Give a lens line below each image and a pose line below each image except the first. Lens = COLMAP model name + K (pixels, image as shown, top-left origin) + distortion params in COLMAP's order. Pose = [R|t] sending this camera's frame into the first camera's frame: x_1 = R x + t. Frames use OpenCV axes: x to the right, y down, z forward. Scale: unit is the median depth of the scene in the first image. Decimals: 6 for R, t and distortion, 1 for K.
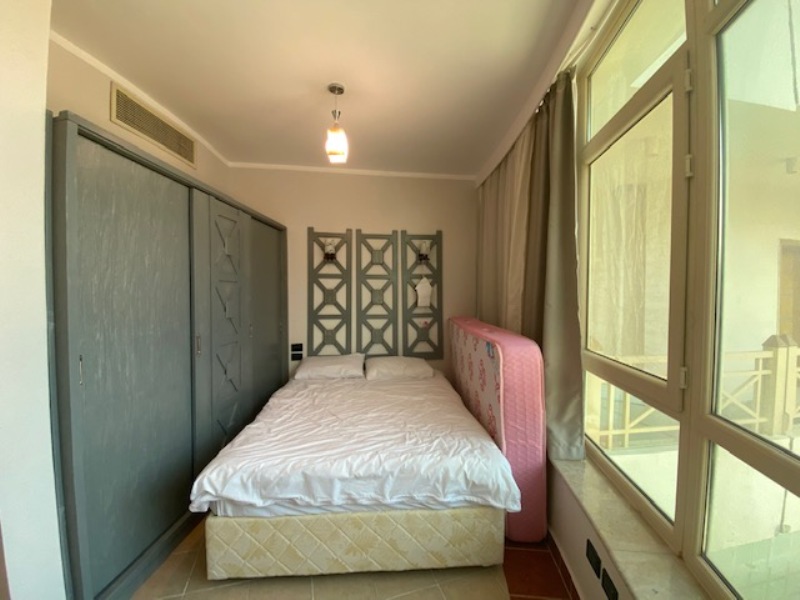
lens RADIAL K [[317.1, 0, 400.0], [0, 317.1, 300.0], [0, 0, 1]] dist [0.014975, -0.017820]
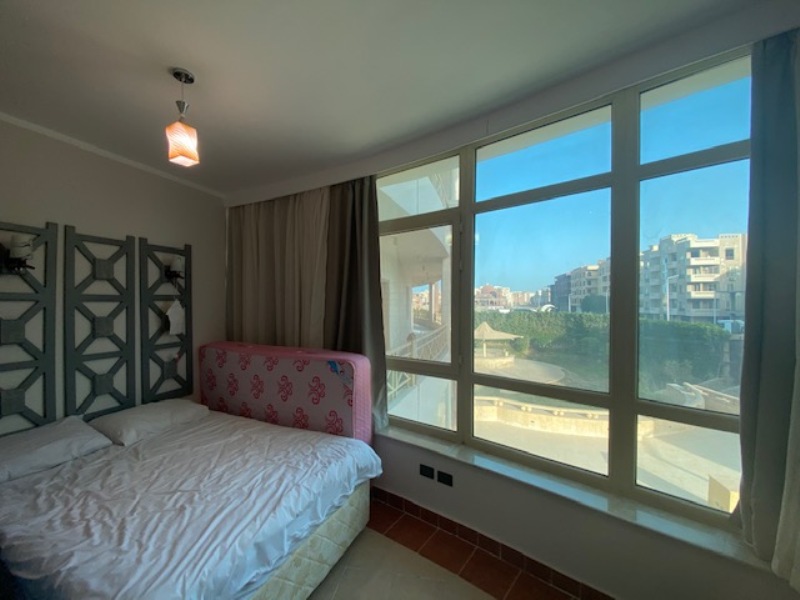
lens RADIAL K [[321.6, 0, 397.7], [0, 321.6, 300.9], [0, 0, 1]] dist [0.017362, -0.018915]
pose [[0.465733, 0.003473, 0.884918, -0.701758], [0.021219, 0.999661, -0.015091, -0.077225], [-0.884671, 0.025805, 0.465501, 0.178174]]
